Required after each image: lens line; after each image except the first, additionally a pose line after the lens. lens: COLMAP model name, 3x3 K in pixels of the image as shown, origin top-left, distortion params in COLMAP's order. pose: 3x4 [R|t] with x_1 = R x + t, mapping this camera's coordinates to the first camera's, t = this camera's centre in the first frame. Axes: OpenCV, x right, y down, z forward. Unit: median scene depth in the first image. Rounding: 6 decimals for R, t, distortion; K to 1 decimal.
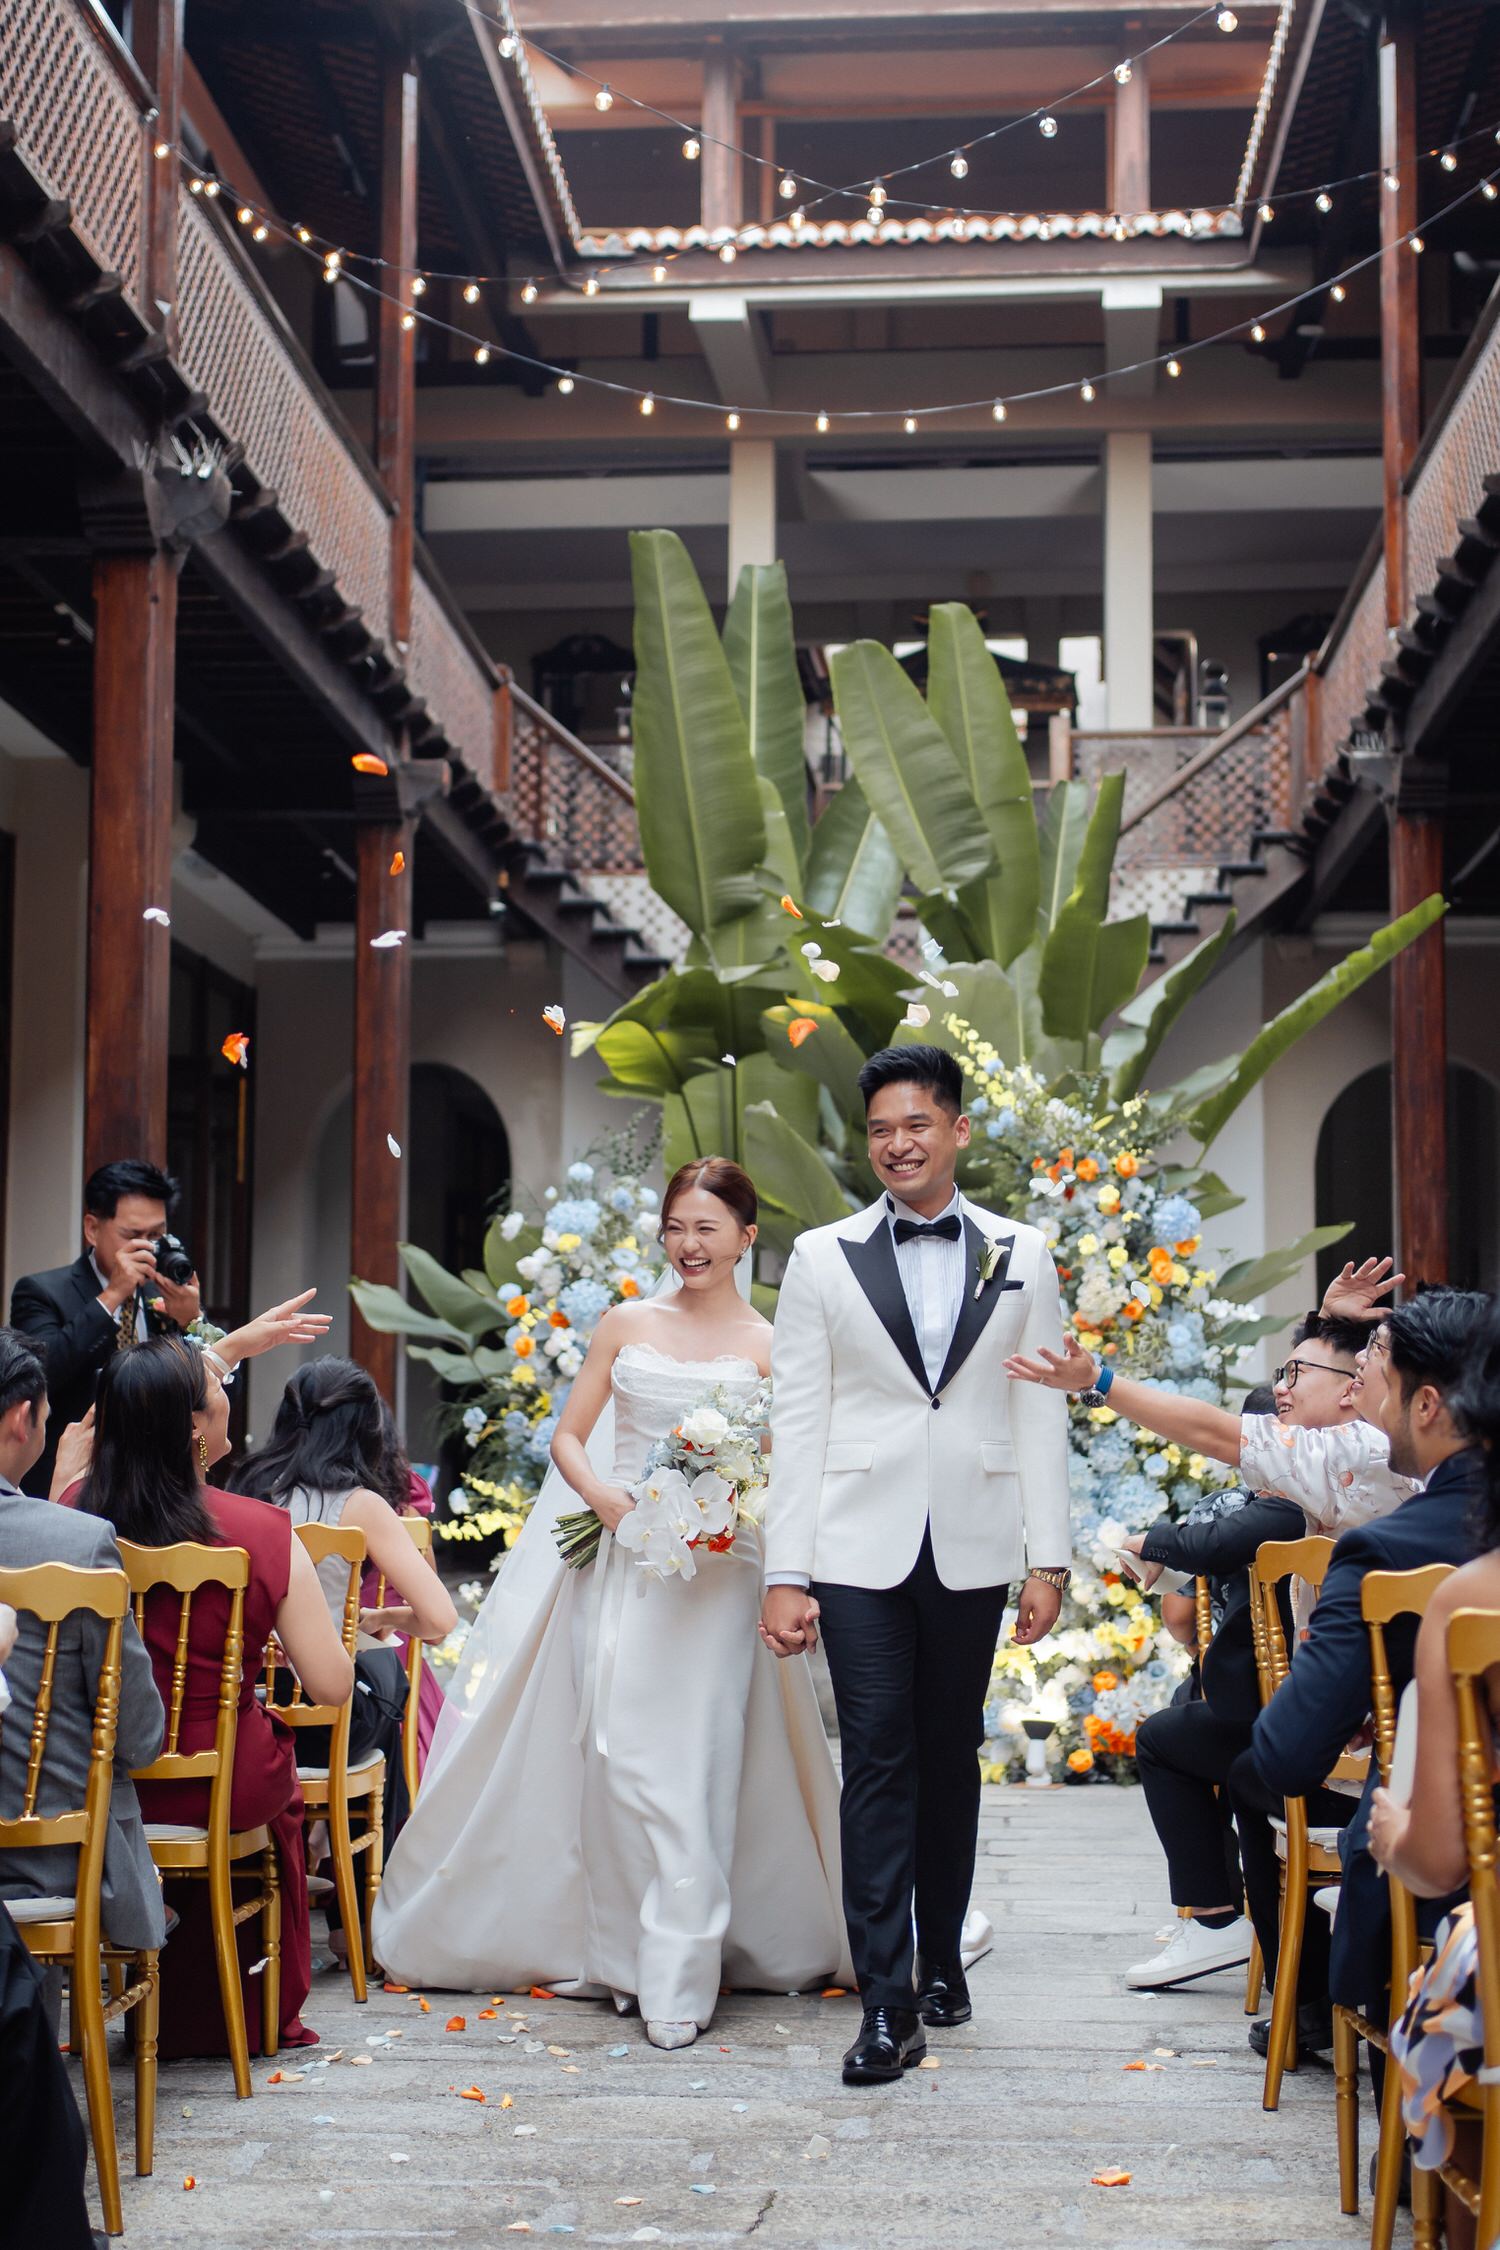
lens RADIAL K [[3384.9, 0, 750.0], [0, 3384.9, 1125.0], [0, 0, 1]] dist [-0.101269, -0.020471]
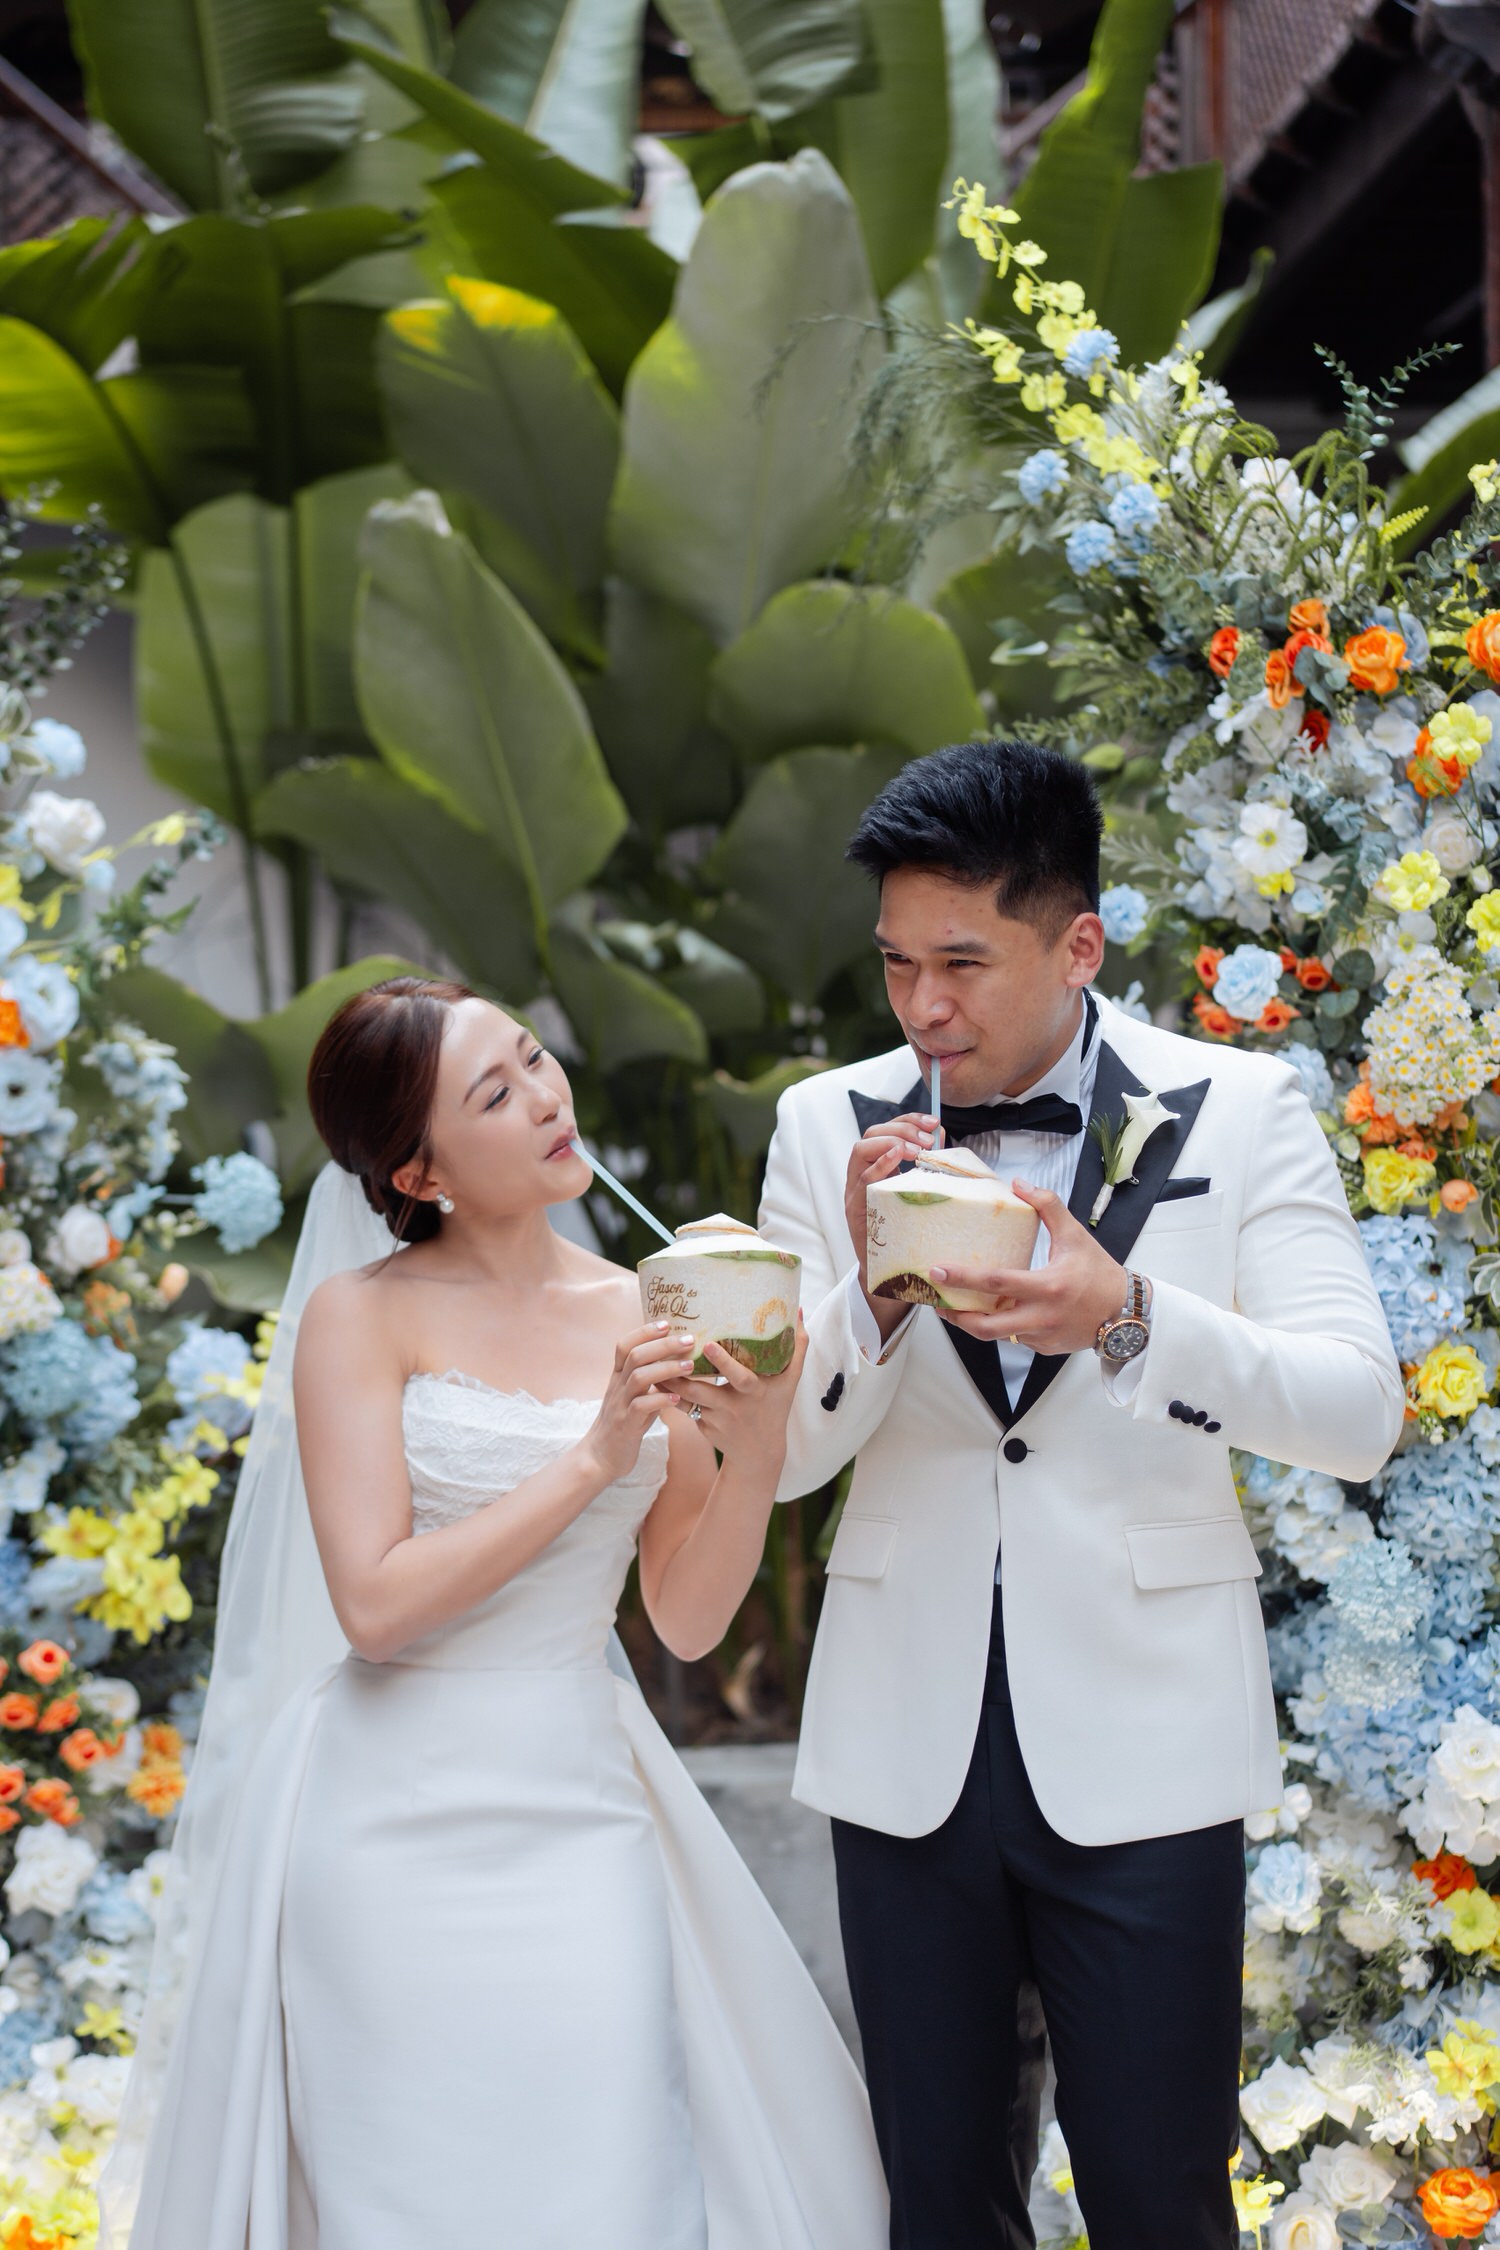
lens RADIAL K [[3616.8, 0, 695.7], [0, 3616.8, 1199.9], [0, 0, 1]] dist [0.007294, -0.204942]
pose [[0.993808, -0.012604, 0.110393, -0.007382], [0.000206, 0.993753, 0.111600, 0.026211], [-0.111110, -0.110886, 0.987603, 0.644477]]
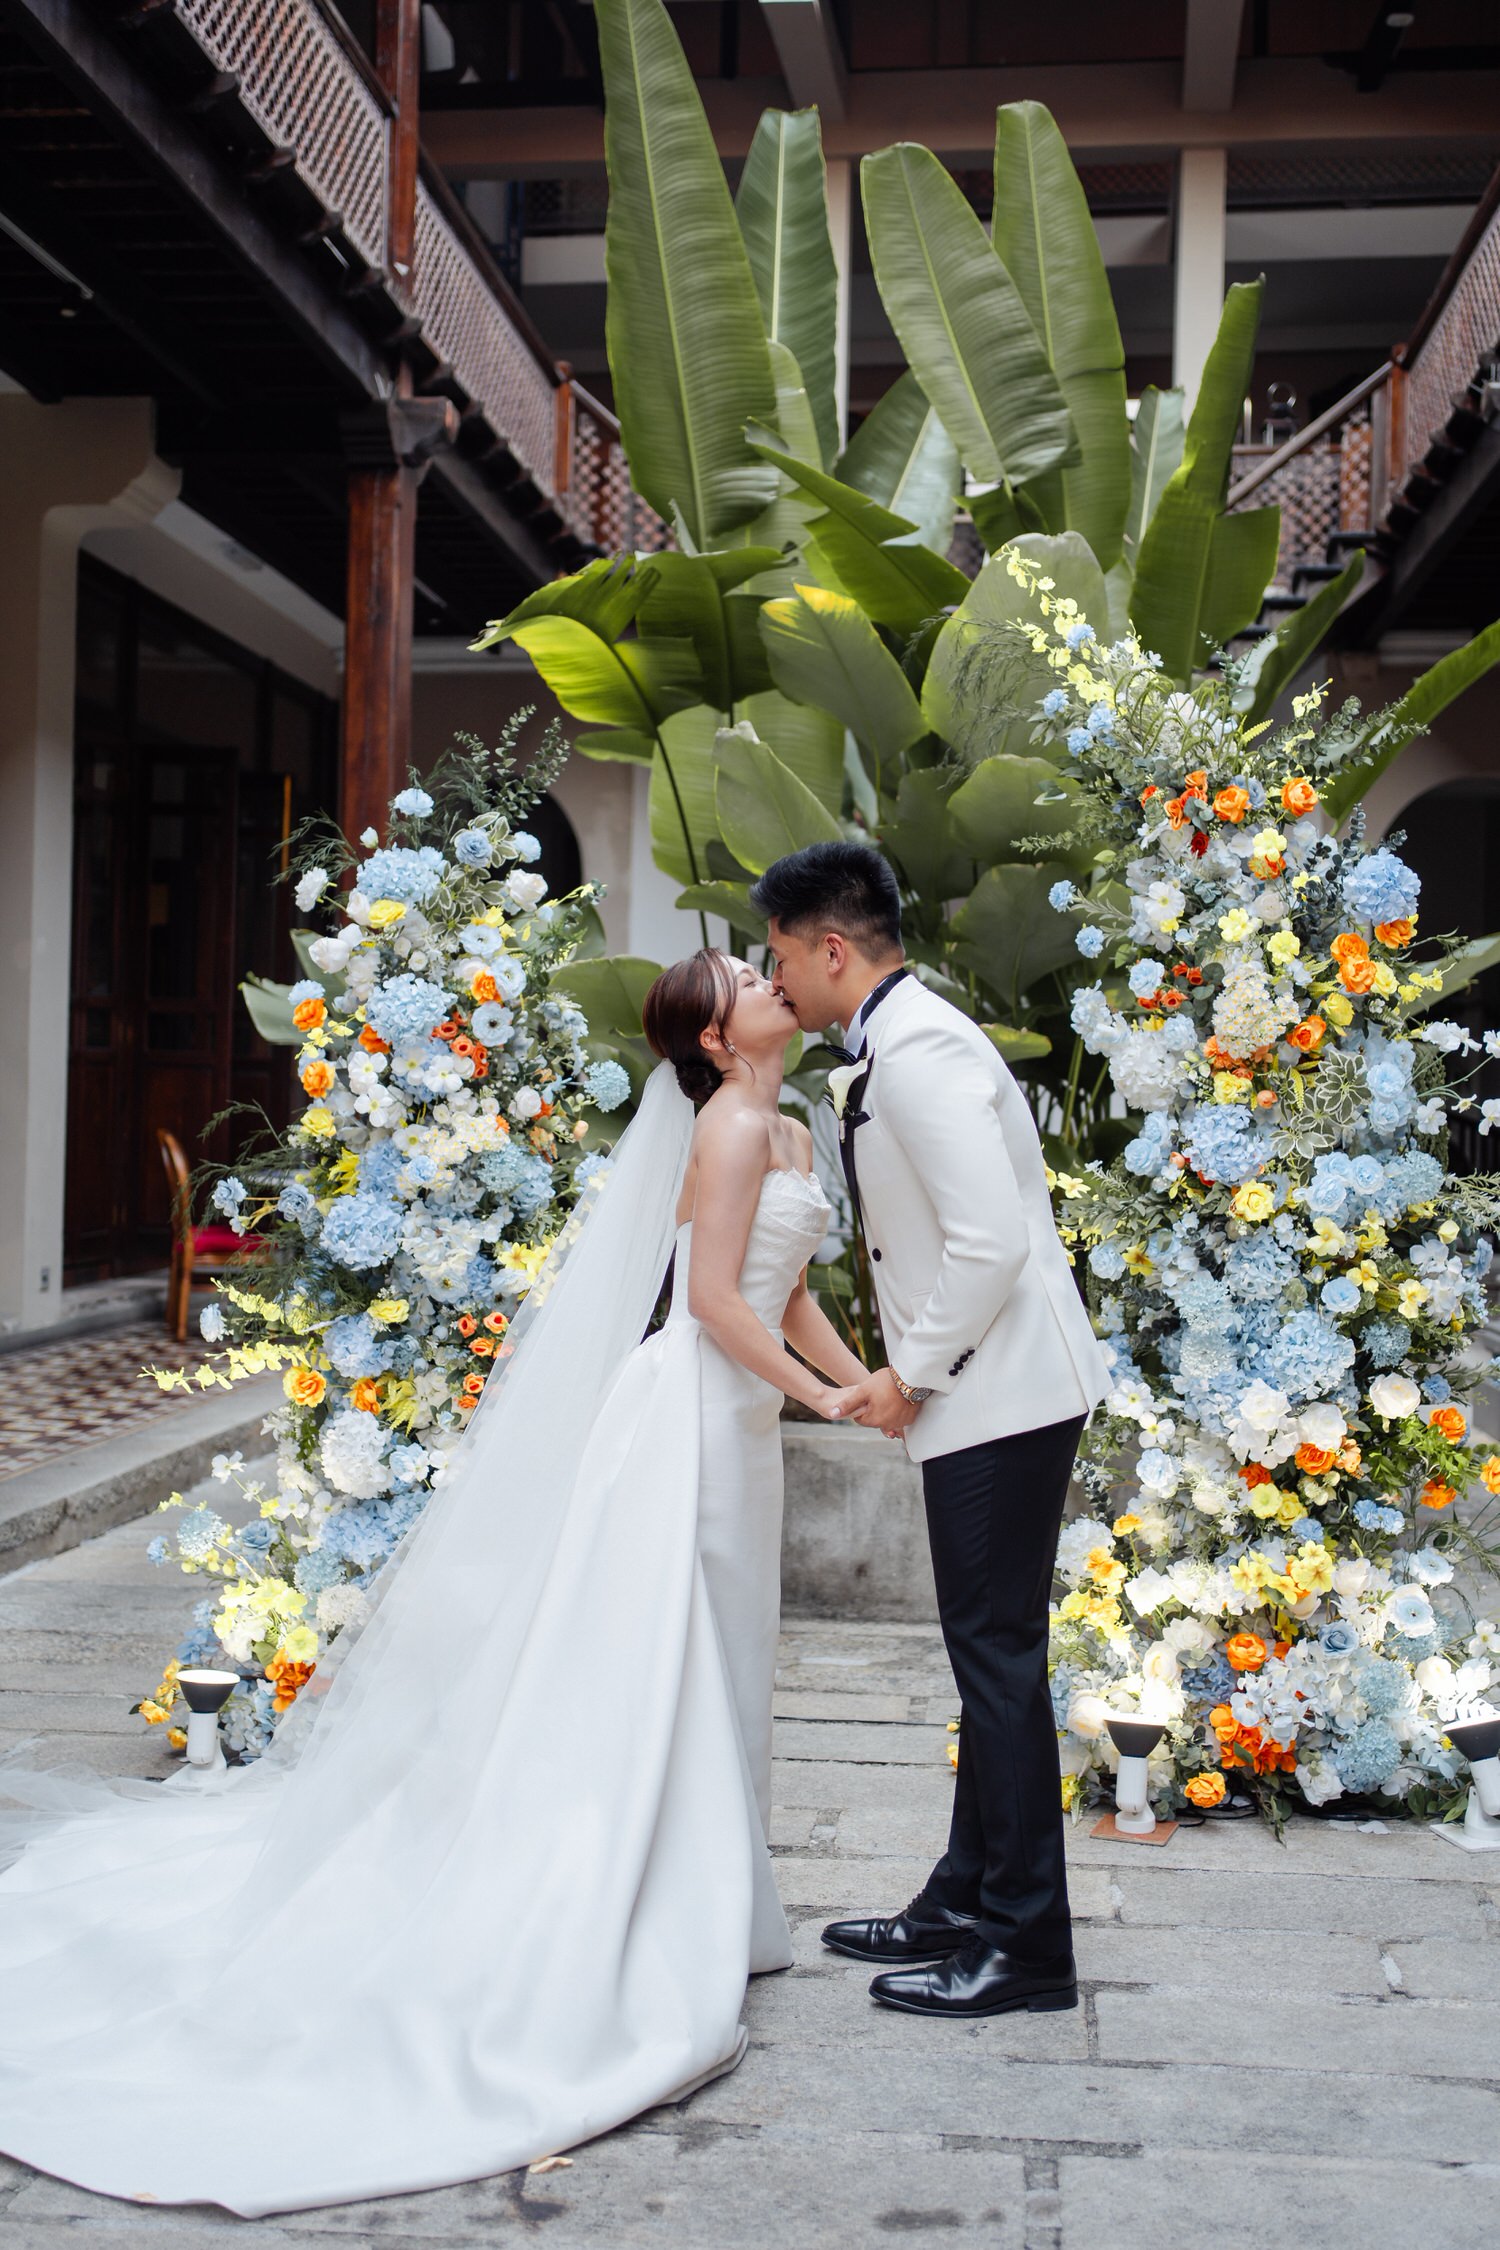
lens RADIAL K [[2411.0, 0, 745.4], [0, 2411.0, 1094.8], [0, 0, 1]] dist [0.001386, 0.004018]
pose [[0.998682, 0.015036, -0.049068, 0.034149], [-0.010649, 0.996023, 0.088462, 0.027715], [0.050203, -0.087823, 0.994870, 0.555604]]
